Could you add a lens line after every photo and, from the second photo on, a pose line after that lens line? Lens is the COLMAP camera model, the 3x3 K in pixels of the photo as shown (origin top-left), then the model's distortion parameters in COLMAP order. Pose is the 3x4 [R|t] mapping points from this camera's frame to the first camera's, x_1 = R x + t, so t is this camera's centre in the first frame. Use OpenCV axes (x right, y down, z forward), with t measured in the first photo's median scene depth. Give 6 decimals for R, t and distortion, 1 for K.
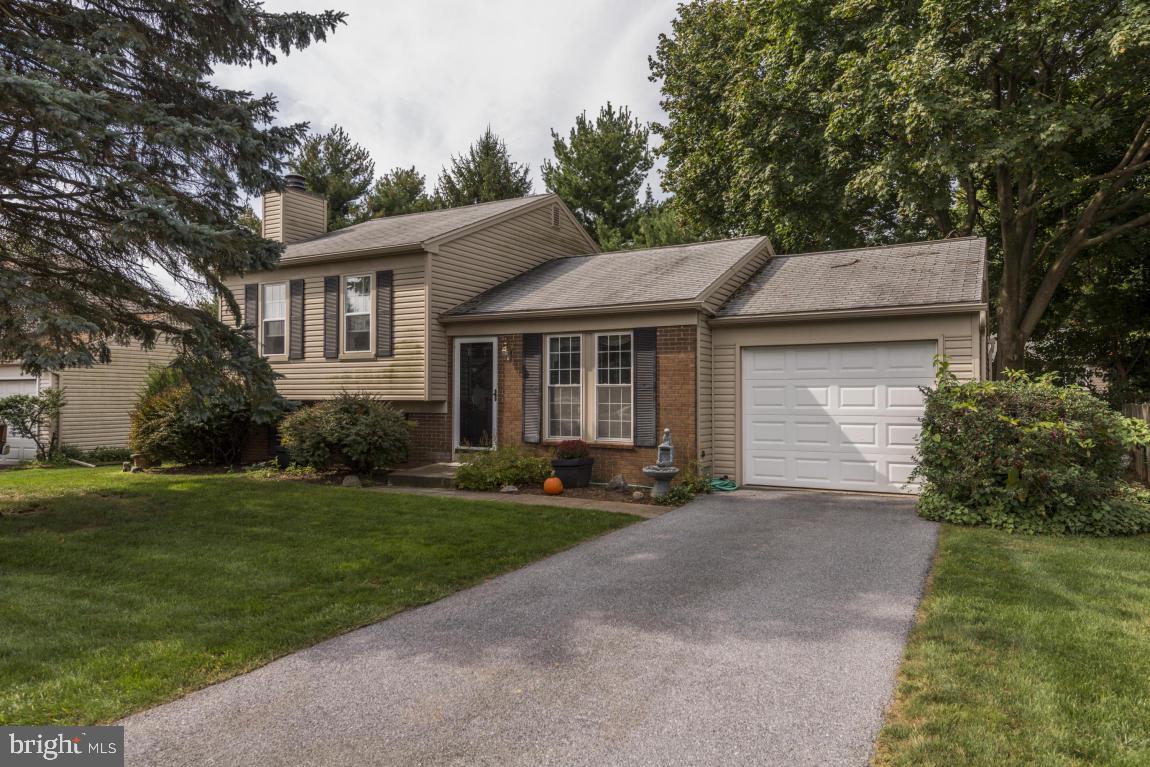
lens RADIAL K [[751.1, 0, 572.7], [0, 751.1, 384.0], [0, 0, 1]] dist [0.005530, 0.002111]
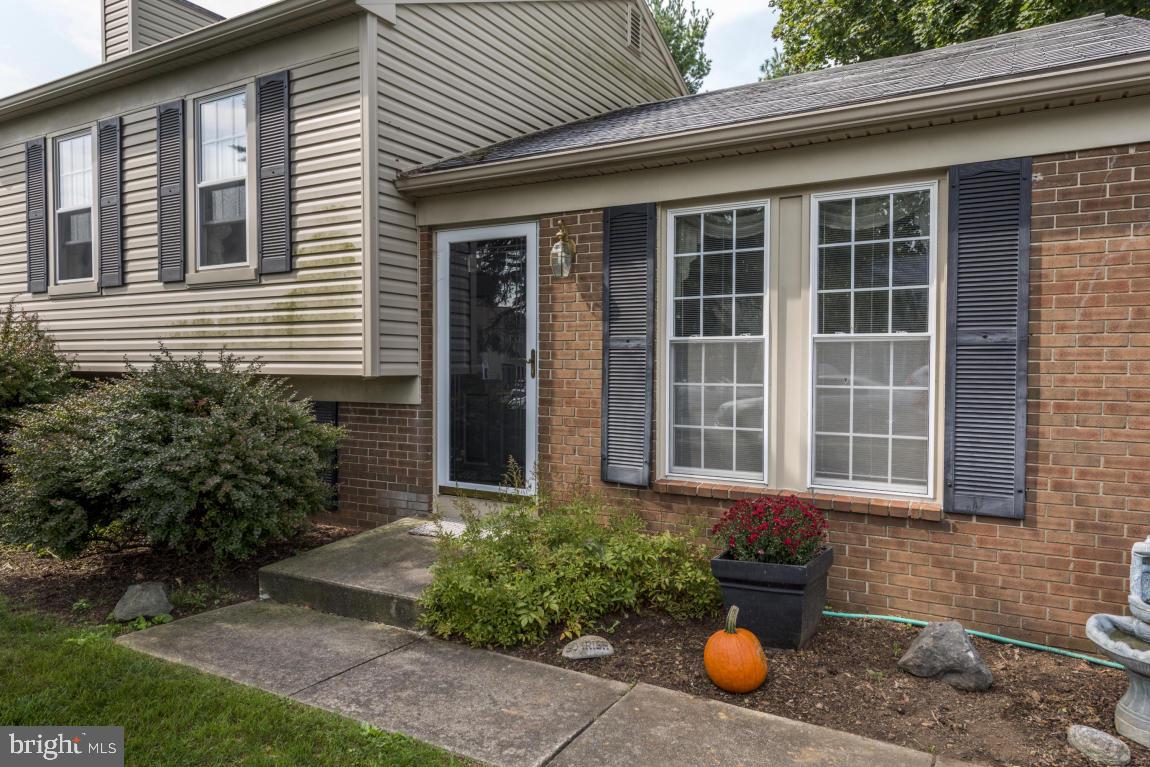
lens RADIAL K [[751.1, 0, 578.4], [0, 751.1, 381.8], [0, 0, 1]] dist [0.005530, 0.002111]
pose [[0.999960, 0.000225, -0.008974, -0.074268], [0.000163, 0.999063, 0.043276, 0.007071], [0.008976, -0.043275, 0.999023, 0.586099]]
